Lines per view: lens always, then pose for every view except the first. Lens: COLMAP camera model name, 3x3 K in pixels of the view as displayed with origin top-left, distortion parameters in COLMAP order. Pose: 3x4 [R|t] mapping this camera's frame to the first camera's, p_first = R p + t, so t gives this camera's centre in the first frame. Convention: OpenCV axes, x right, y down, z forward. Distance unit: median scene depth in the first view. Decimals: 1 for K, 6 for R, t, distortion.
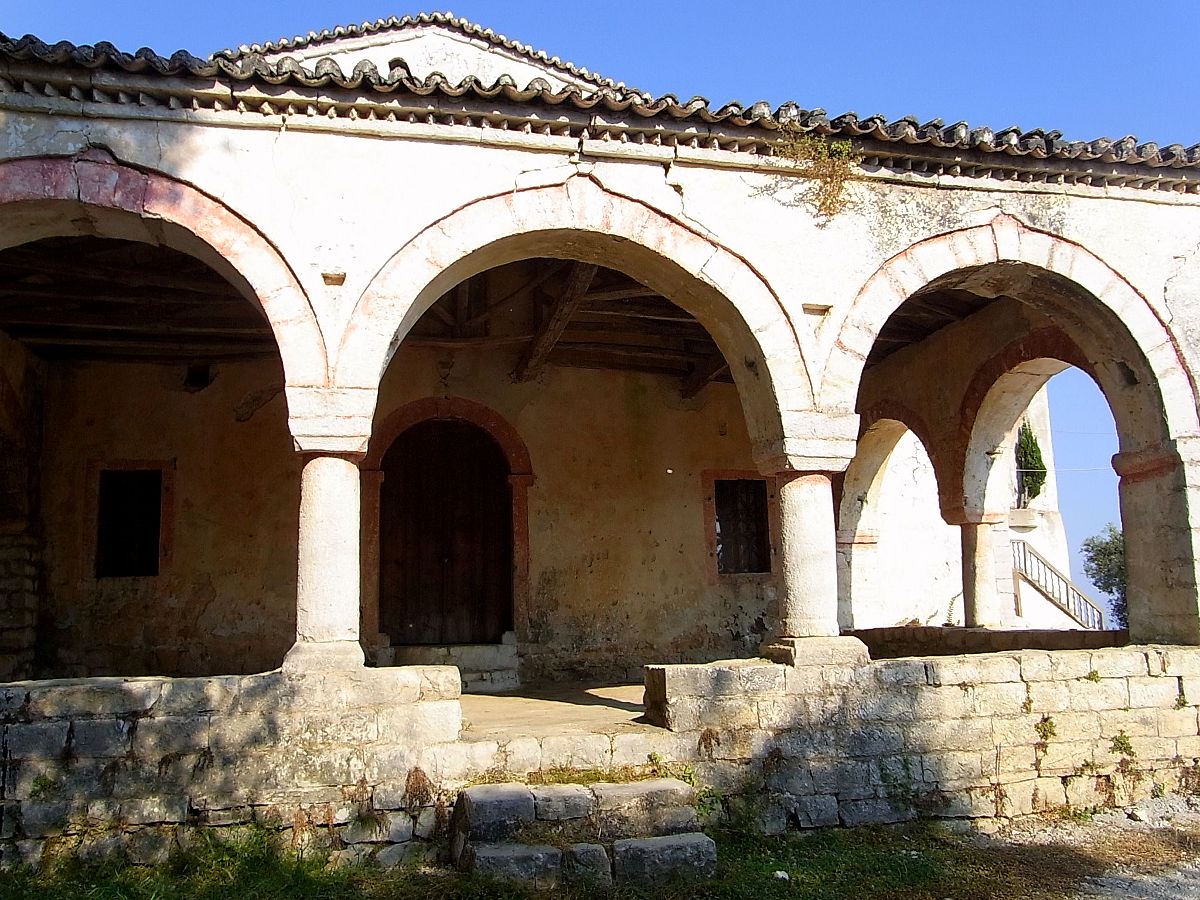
lens RADIAL K [[1004.3, 0, 600.0], [0, 1004.3, 450.0], [0, 0, 1]] dist [-0.132917, 0.055470]
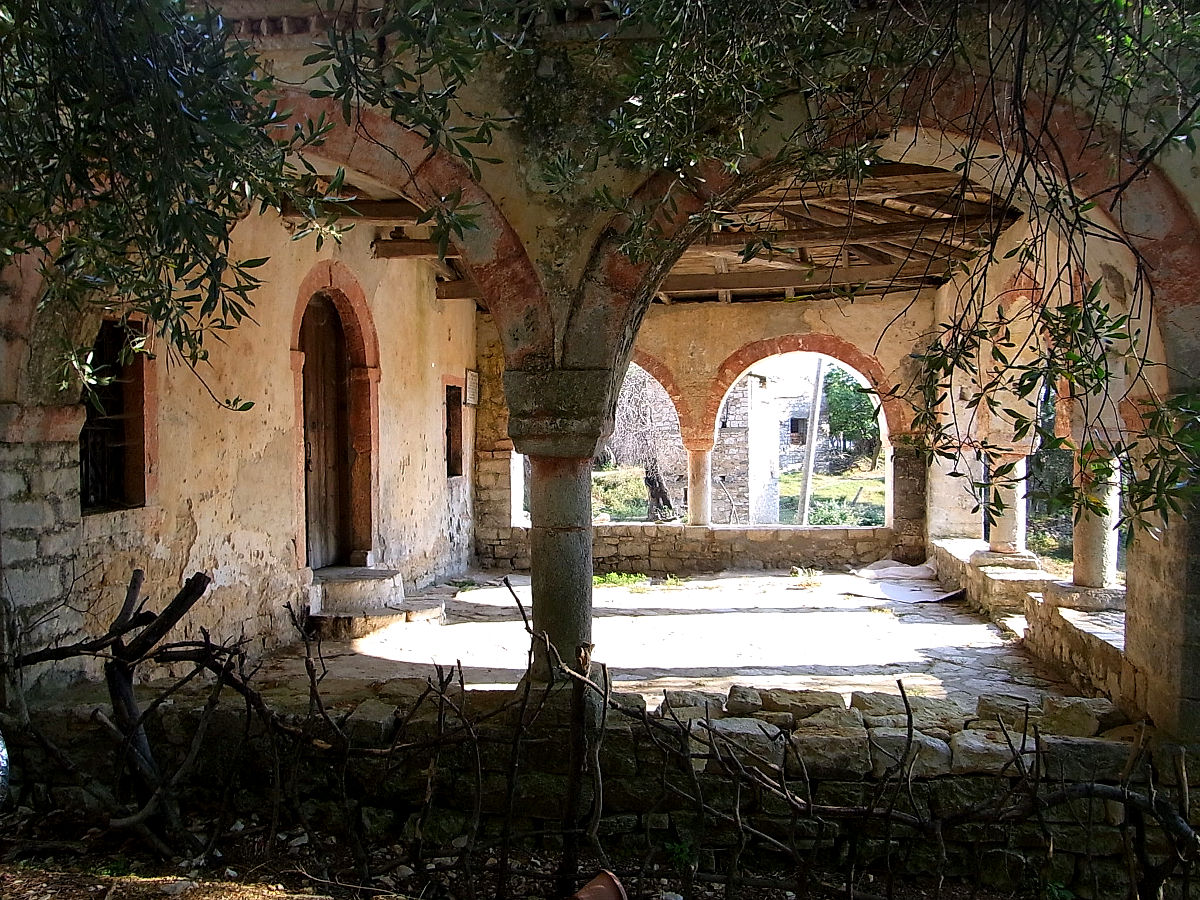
lens RADIAL K [[1004.3, 0, 600.0], [0, 1004.3, 450.0], [0, 0, 1]] dist [-0.132917, 0.055470]
pose [[0.397816, 0.016588, 0.917315, -0.898543], [-0.151911, 0.987227, 0.048027, 0.026412], [-0.904802, -0.158456, 0.395254, 0.544647]]
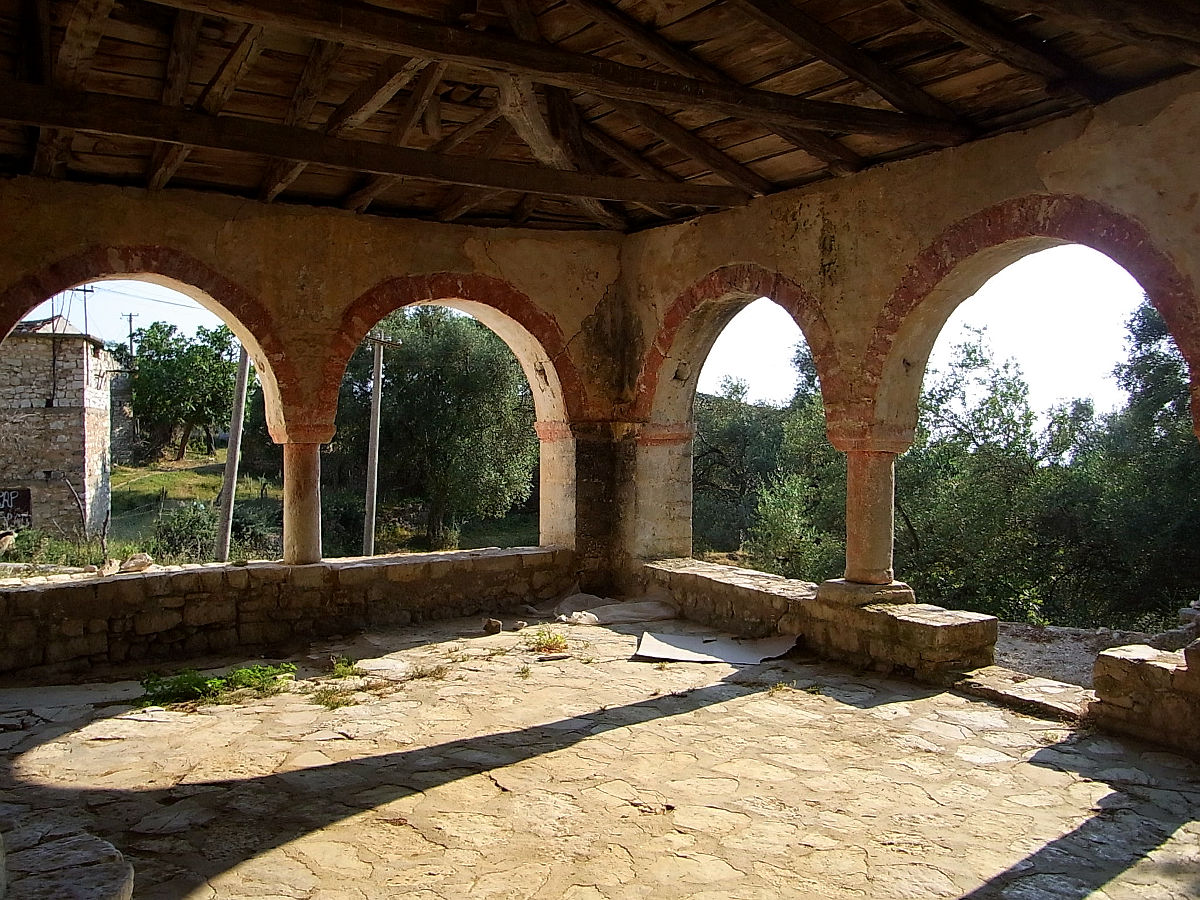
lens RADIAL K [[1004.3, 0, 600.0], [0, 1004.3, 450.0], [0, 0, 1]] dist [-0.132917, 0.055470]
pose [[-0.358051, 0.002652, 0.933698, -0.487497], [-0.148309, 0.987139, -0.059677, 0.087938], [-0.921848, -0.159843, -0.353052, 1.006370]]
